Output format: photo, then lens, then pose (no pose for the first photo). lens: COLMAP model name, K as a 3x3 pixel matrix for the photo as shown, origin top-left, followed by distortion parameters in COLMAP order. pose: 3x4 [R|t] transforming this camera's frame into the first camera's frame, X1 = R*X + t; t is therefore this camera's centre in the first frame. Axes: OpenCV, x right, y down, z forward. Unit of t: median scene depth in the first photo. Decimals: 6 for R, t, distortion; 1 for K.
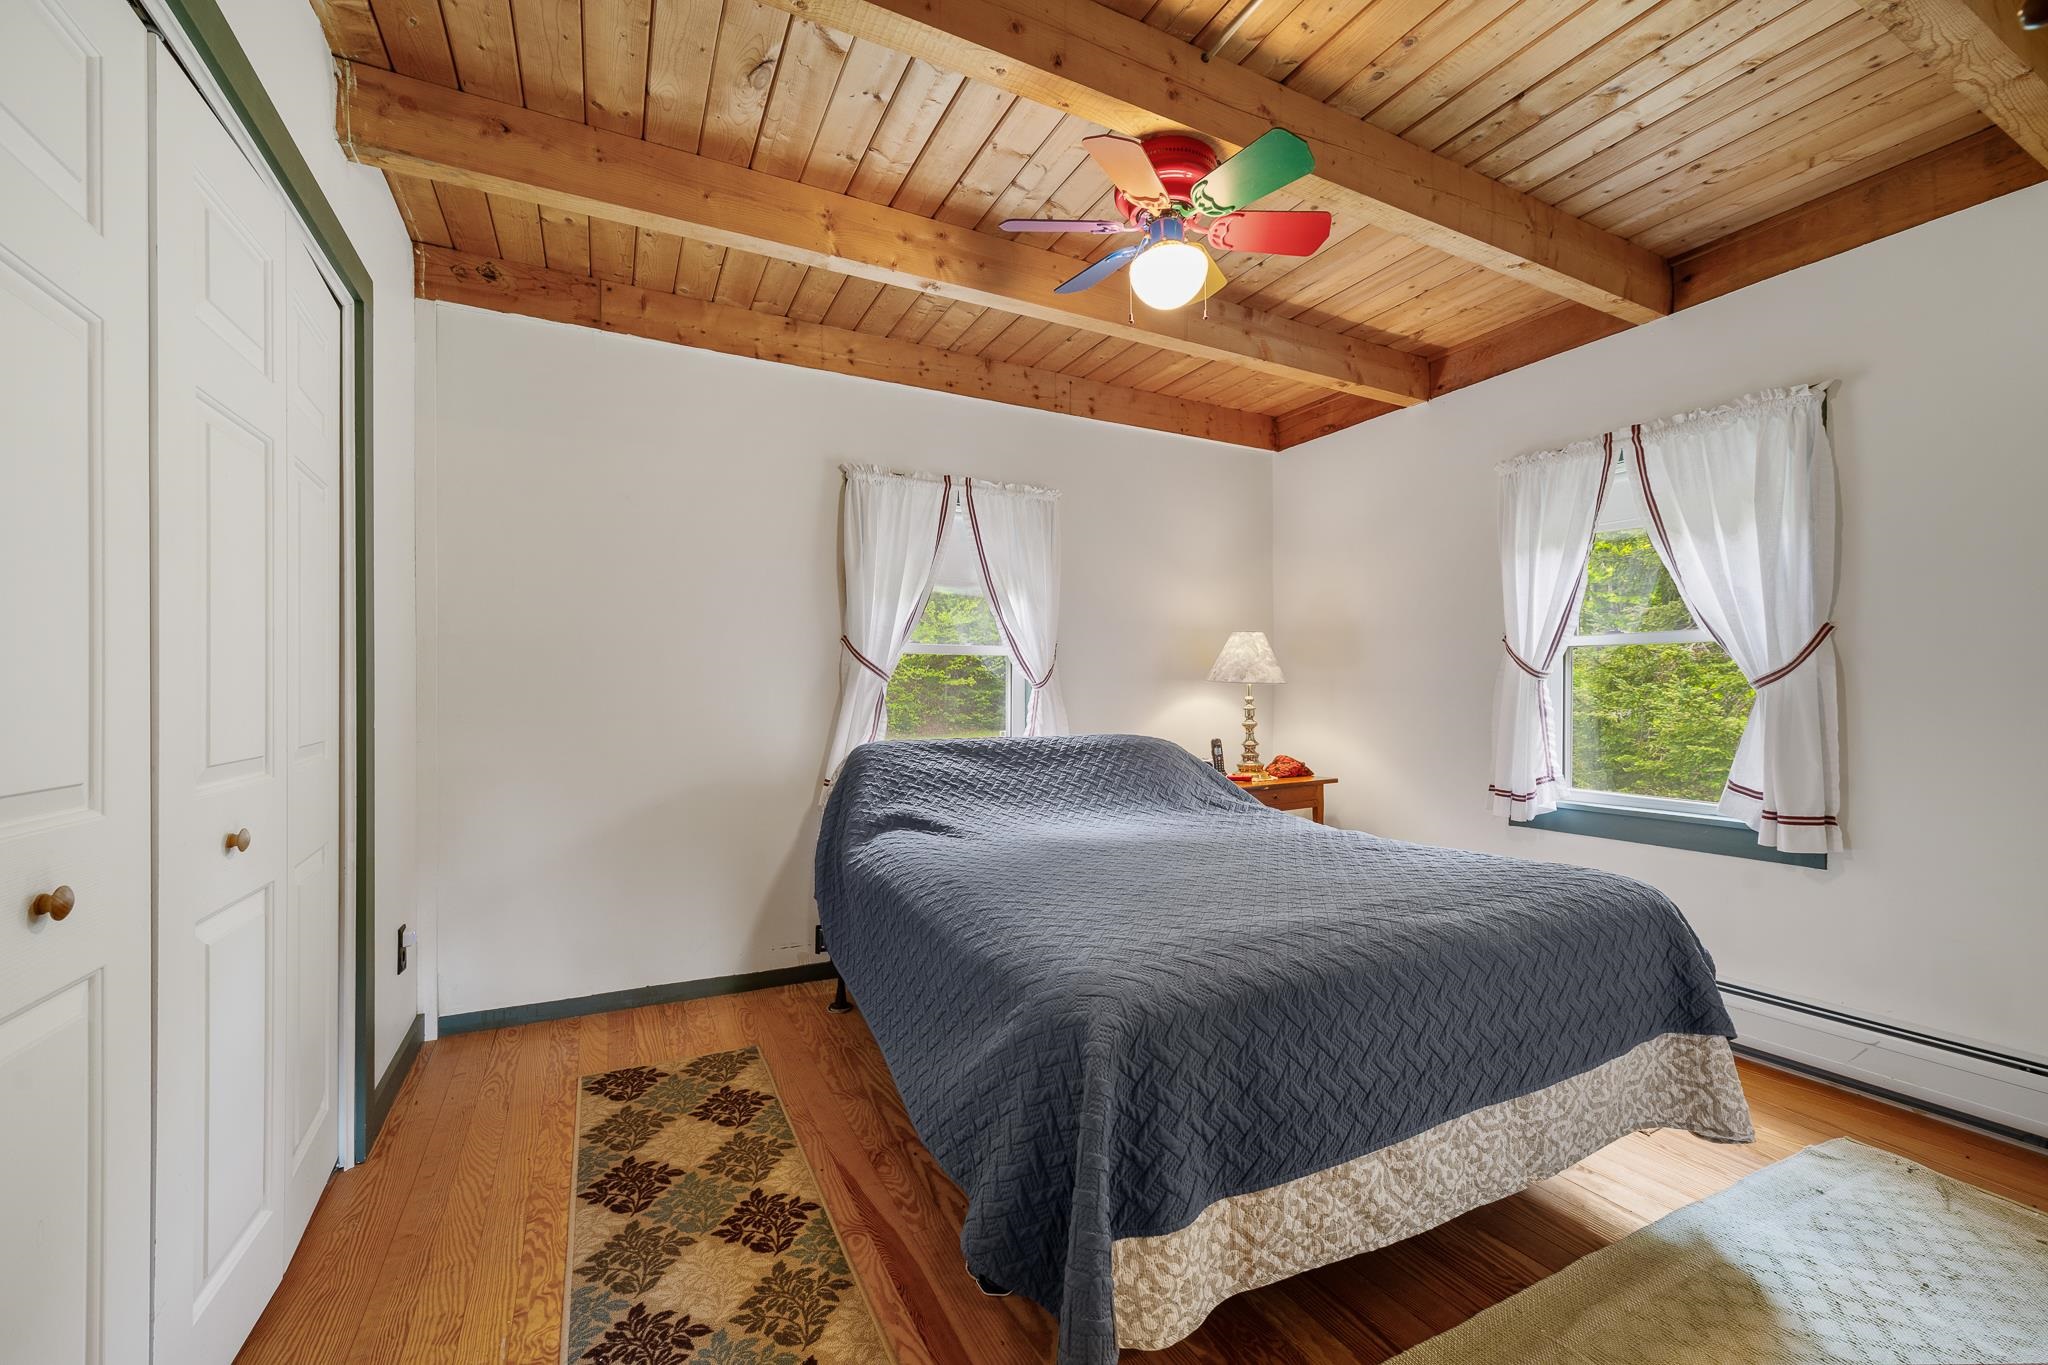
lens RADIAL K [[829.6, 0, 1019.5], [0, 829.6, 705.2], [0, 0, 1]] dist [-0.003965, -0.000050]
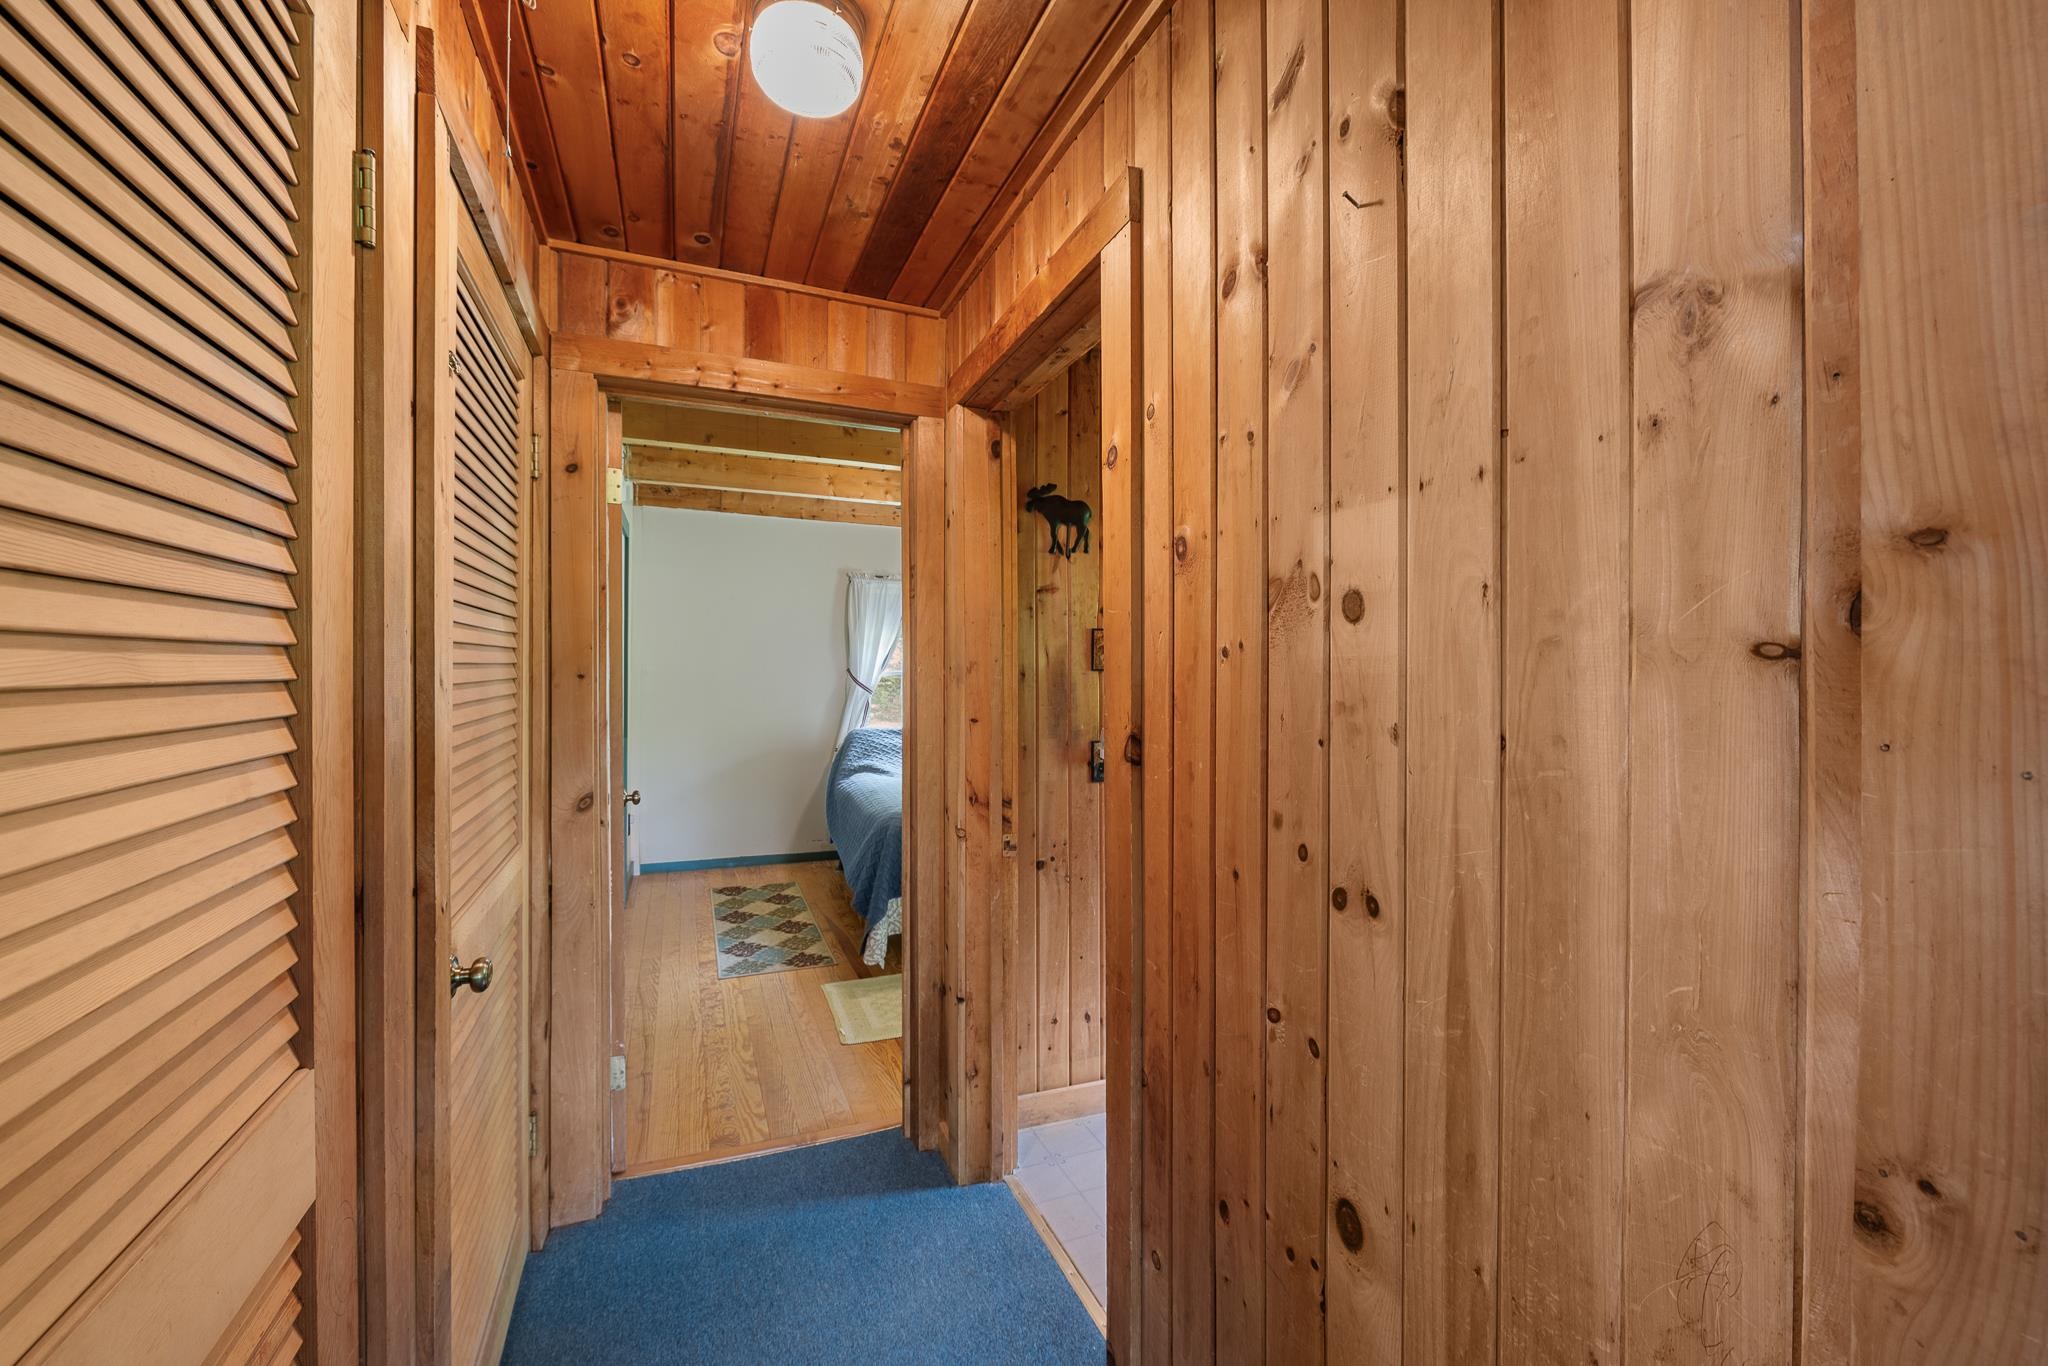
lens RADIAL K [[829.7, 0, 1022.6], [0, 829.7, 679.0], [0, 0, 1]] dist [-0.003915, -0.000057]
pose [[0.996931, 0.009368, -0.077725, 0.390267], [-0.009544, 0.999953, -0.001904, -0.077468], [0.077703, 0.002640, 0.996973, -0.975169]]
